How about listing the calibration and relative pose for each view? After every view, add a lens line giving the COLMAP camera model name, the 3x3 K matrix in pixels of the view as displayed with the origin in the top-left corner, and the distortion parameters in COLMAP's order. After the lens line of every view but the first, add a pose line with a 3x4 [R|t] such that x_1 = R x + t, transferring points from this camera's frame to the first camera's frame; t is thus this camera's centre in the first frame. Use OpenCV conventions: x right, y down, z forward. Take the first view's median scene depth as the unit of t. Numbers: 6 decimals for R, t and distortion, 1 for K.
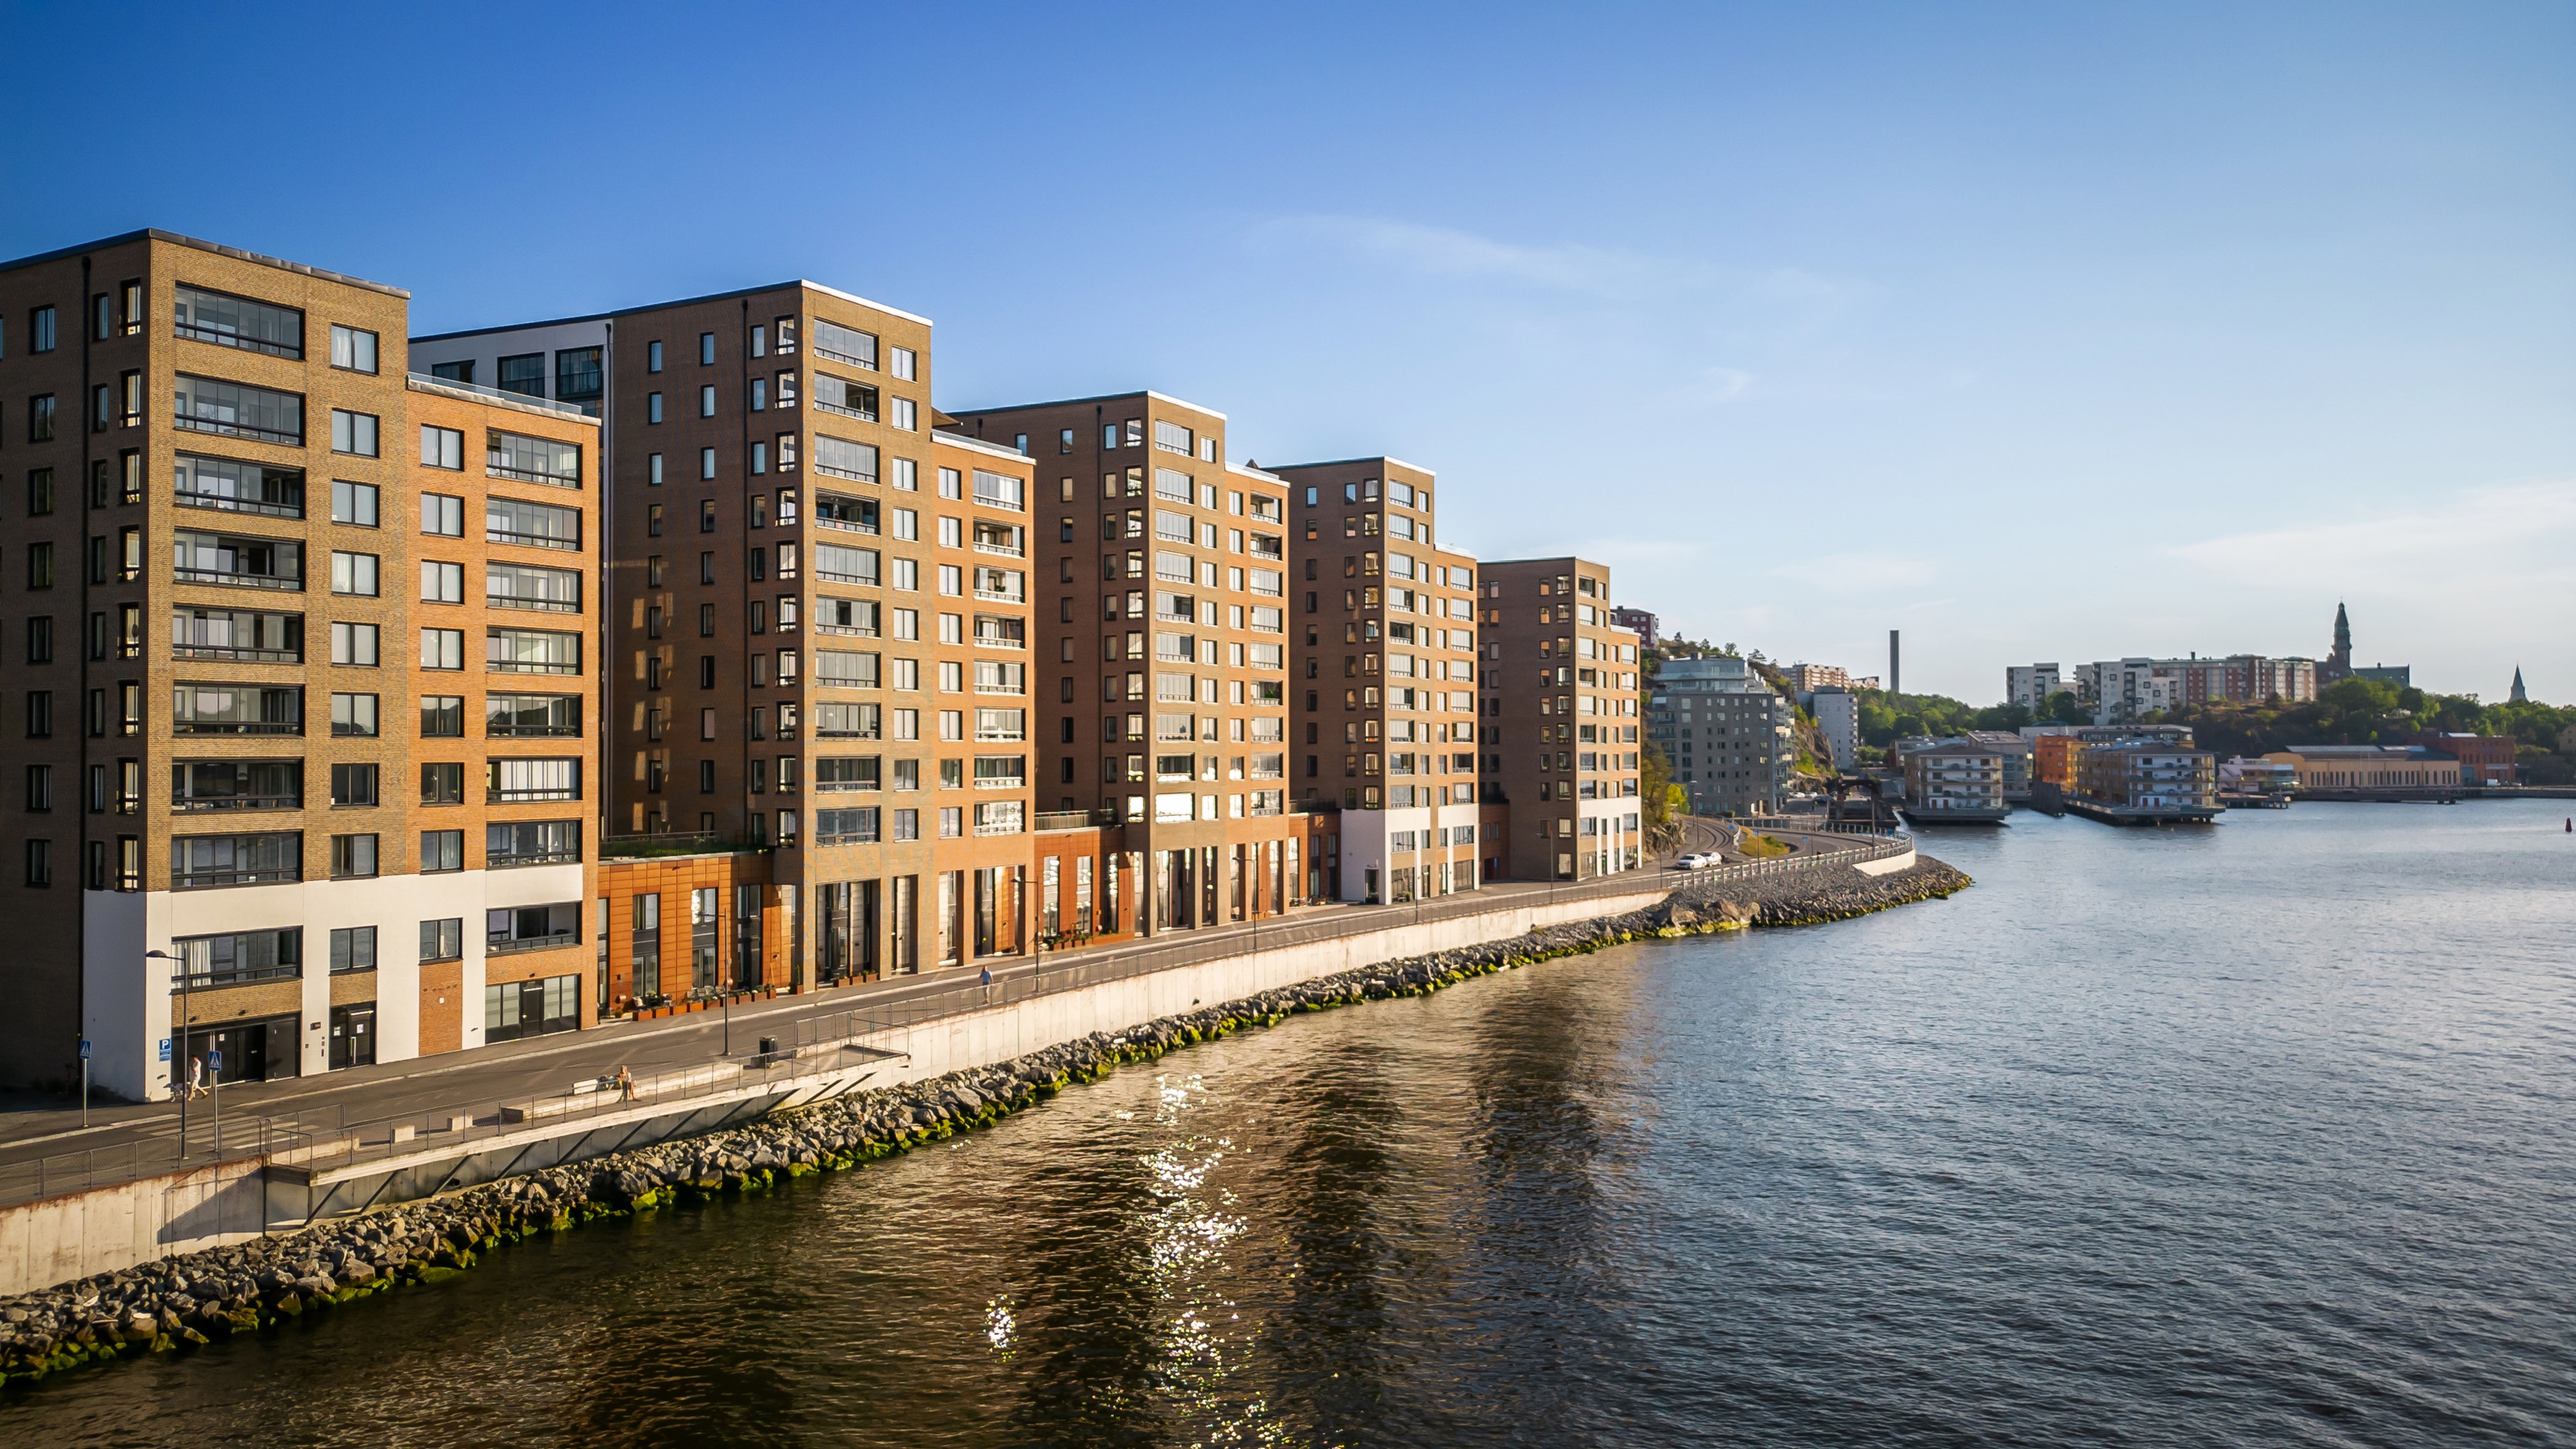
lens RADIAL K [[1791.1, 0, 1290.8], [0, 1791.1, 689.2], [0, 0, 1]] dist [0.096747, -0.124604]
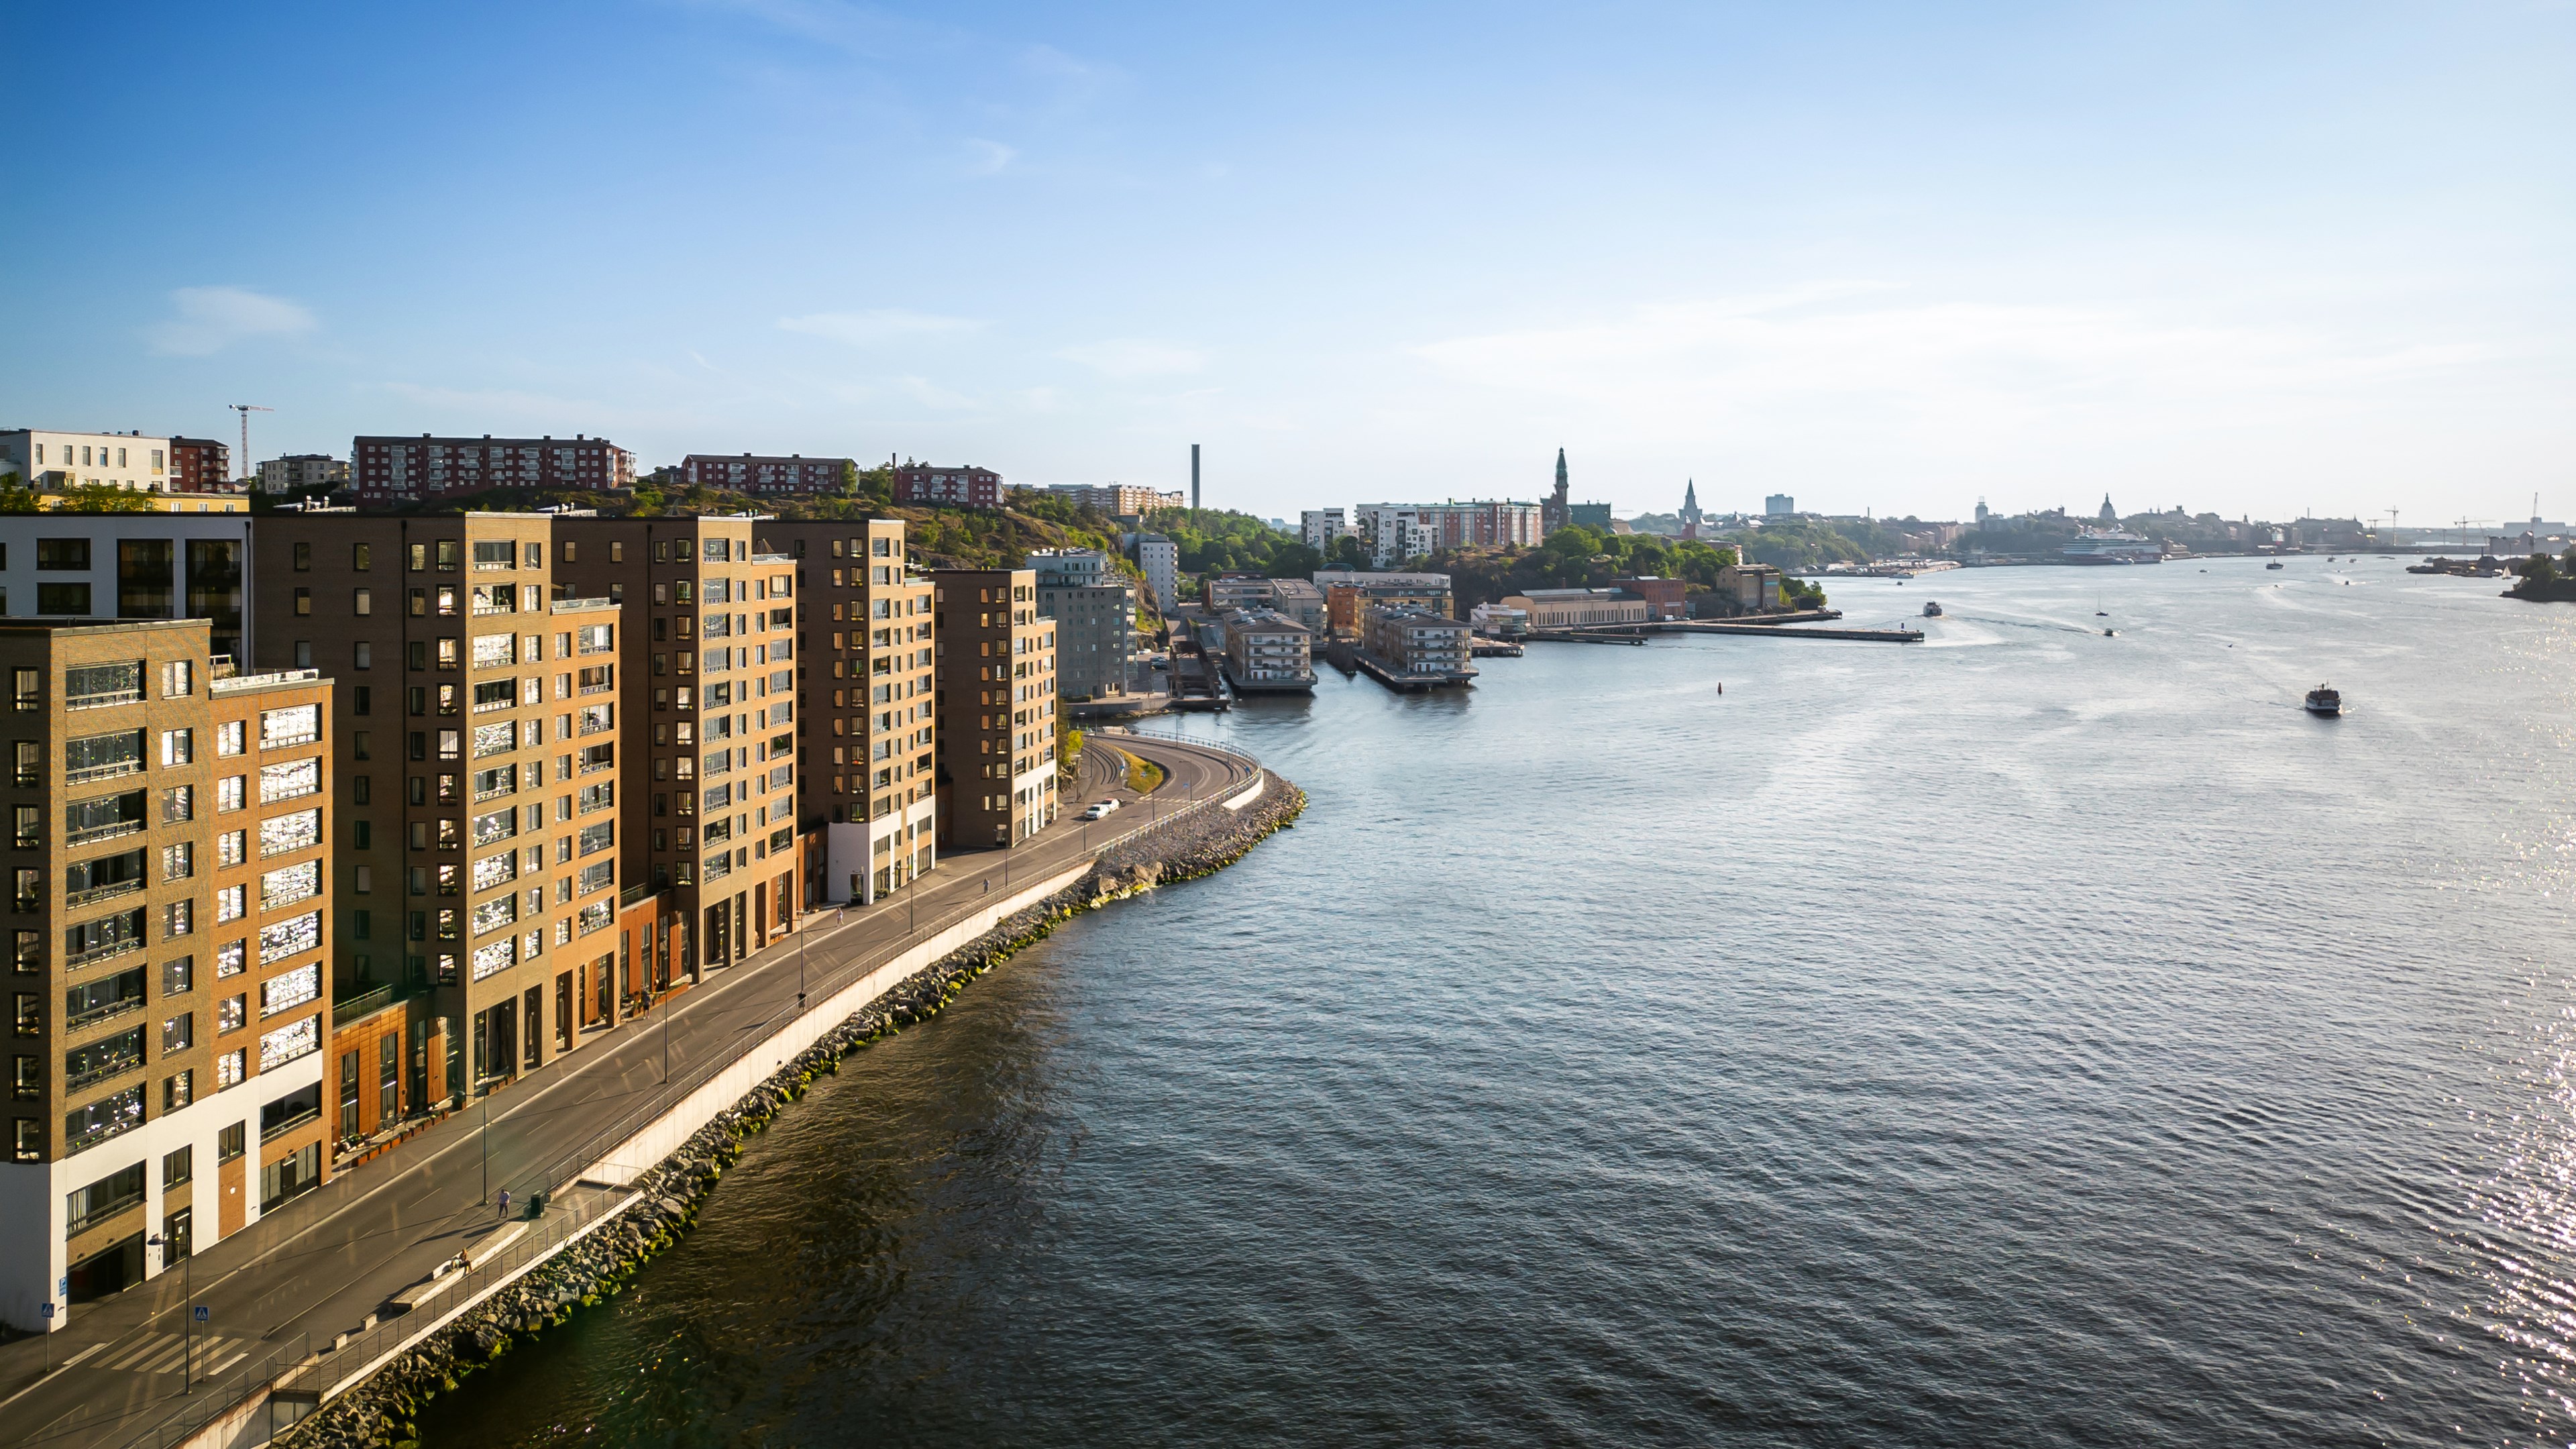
lens RADIAL K [[1826.5, 0, 1279.1], [0, 1826.5, 547.9], [0, 0, 1]] dist [0.052604, -0.048231]
pose [[0.931672, -0.000472, 0.363301, -0.110492], [-0.012731, 0.999343, 0.033947, -0.130310], [-0.363078, -0.036253, 0.931053, -0.165610]]
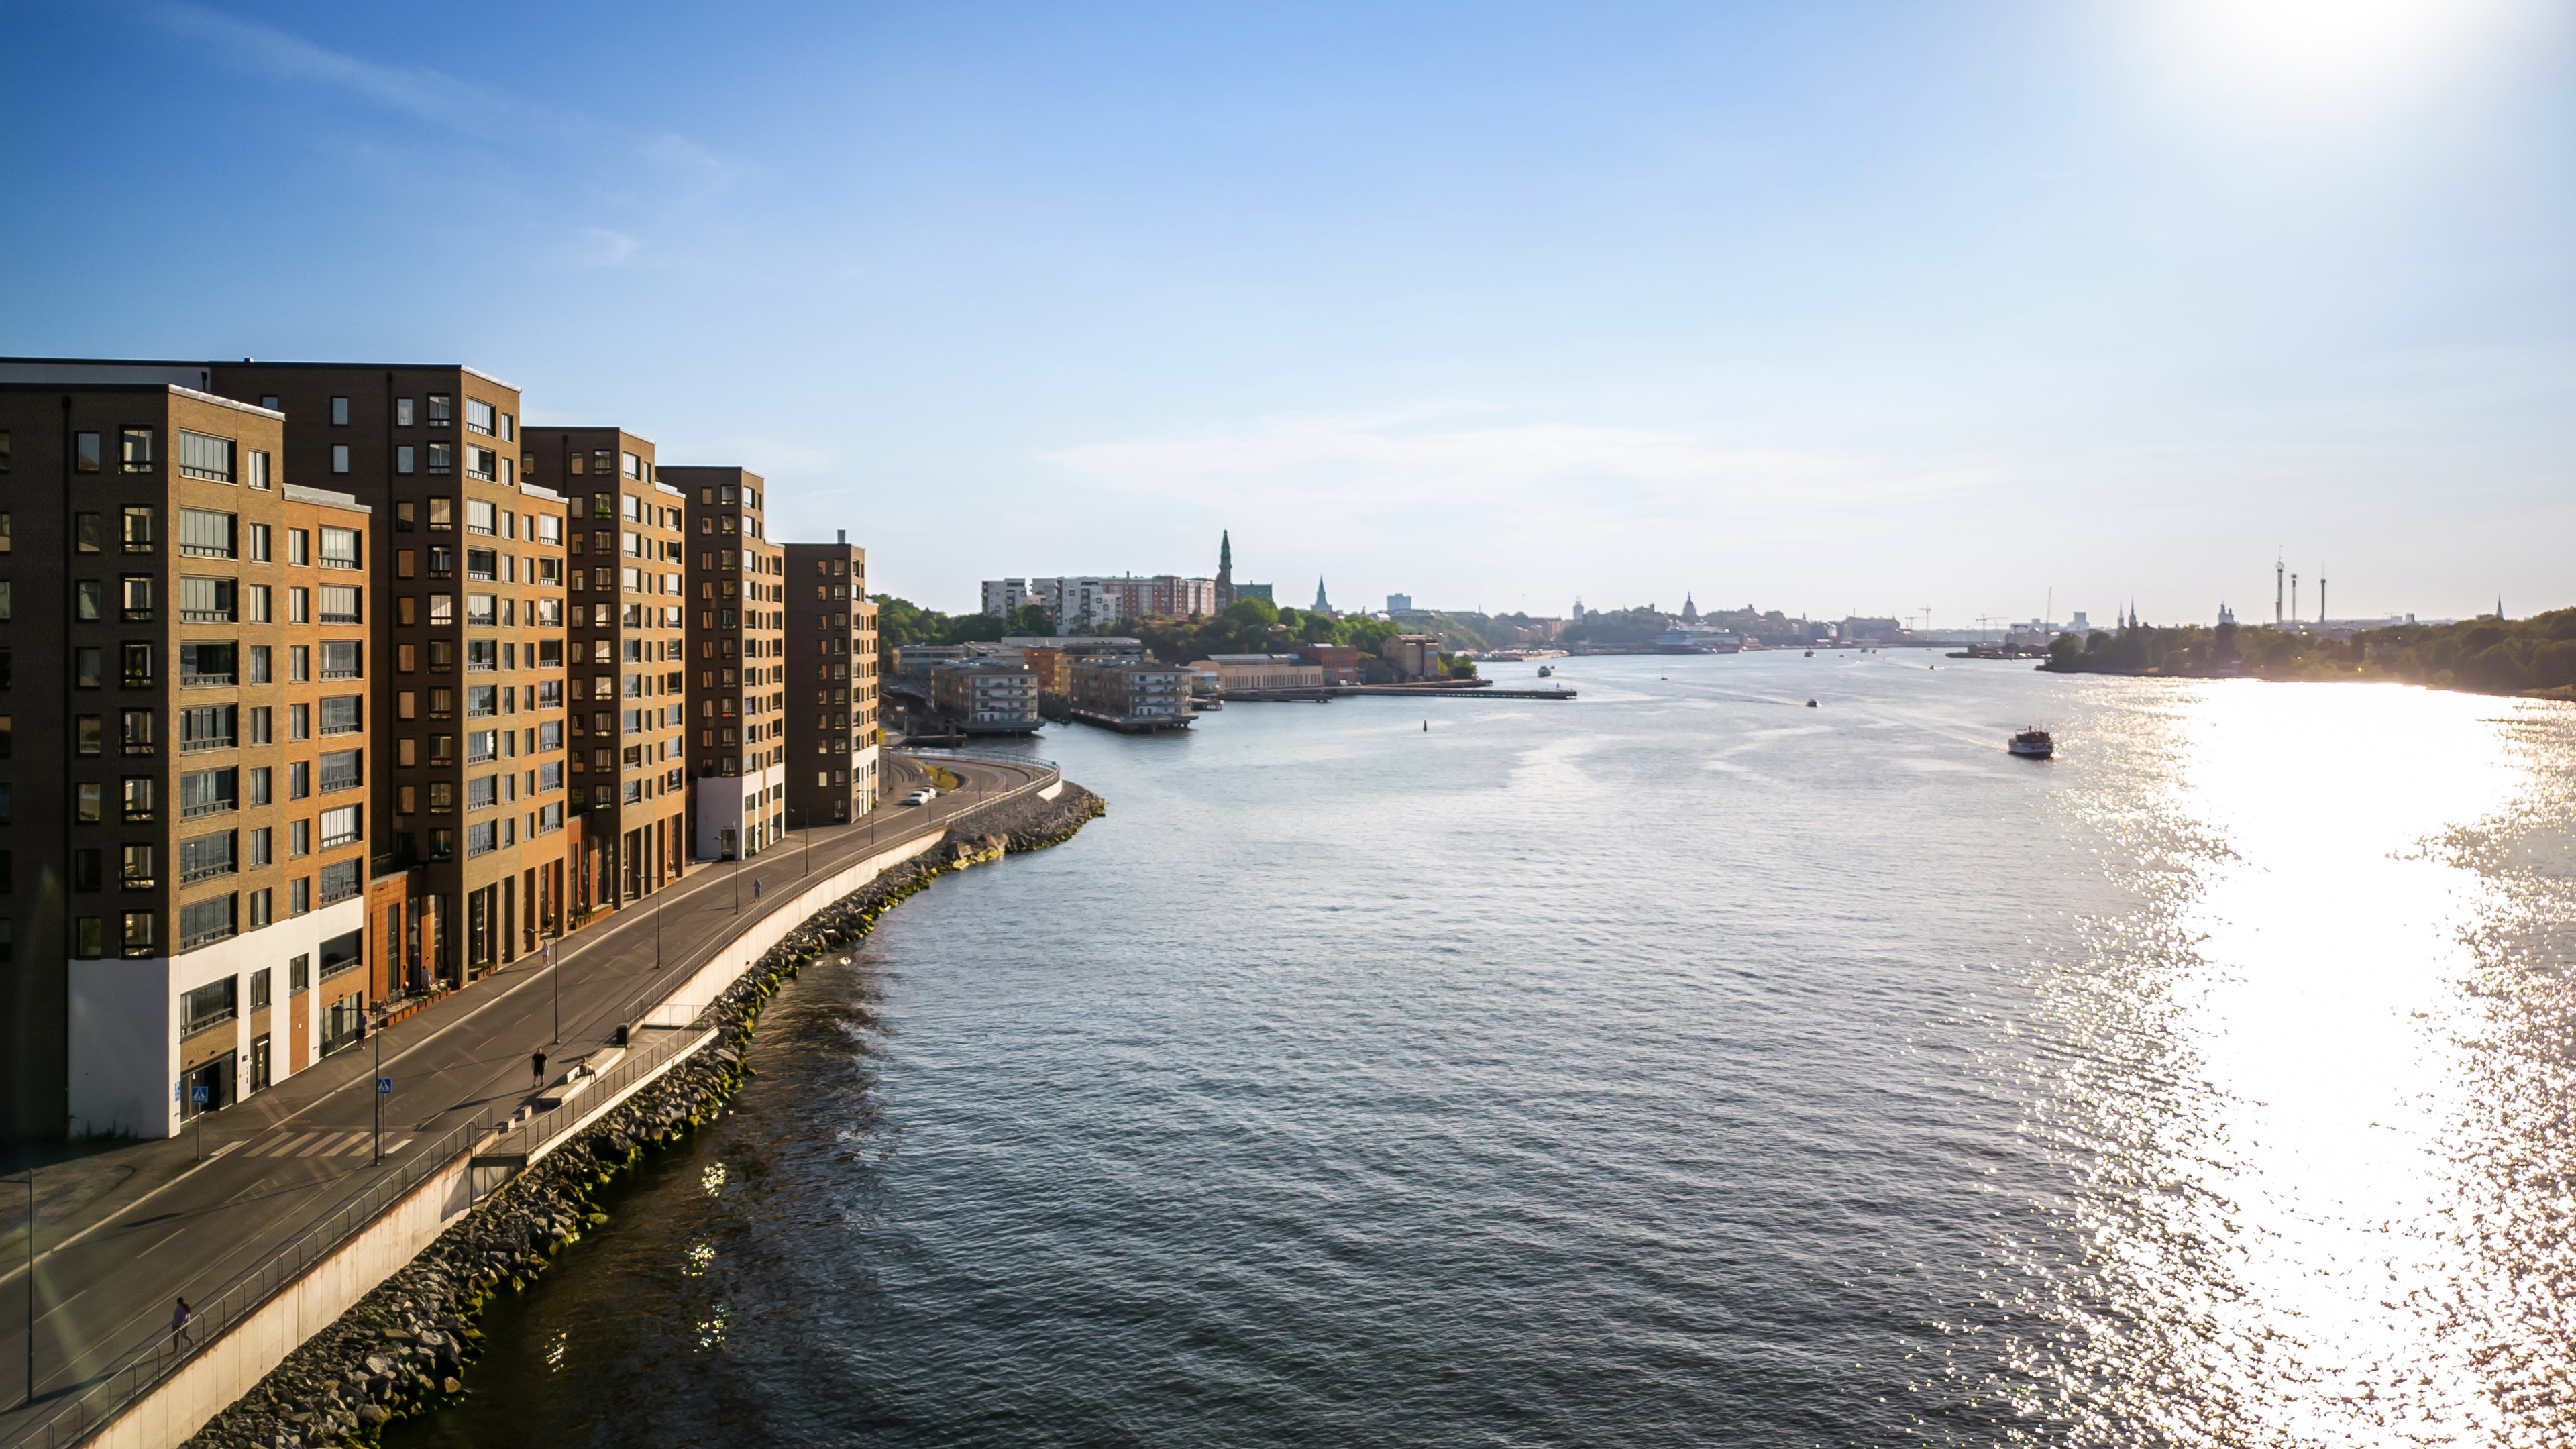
lens RADIAL K [[1791.1, 0, 1290.8], [0, 1791.1, 689.2], [0, 0, 1]] dist [0.096747, -0.124604]
pose [[0.836816, -0.011565, 0.547362, -0.239535], [-0.022264, 0.998231, 0.055128, -0.050424], [-0.547032, -0.058318, 0.835078, -0.126302]]
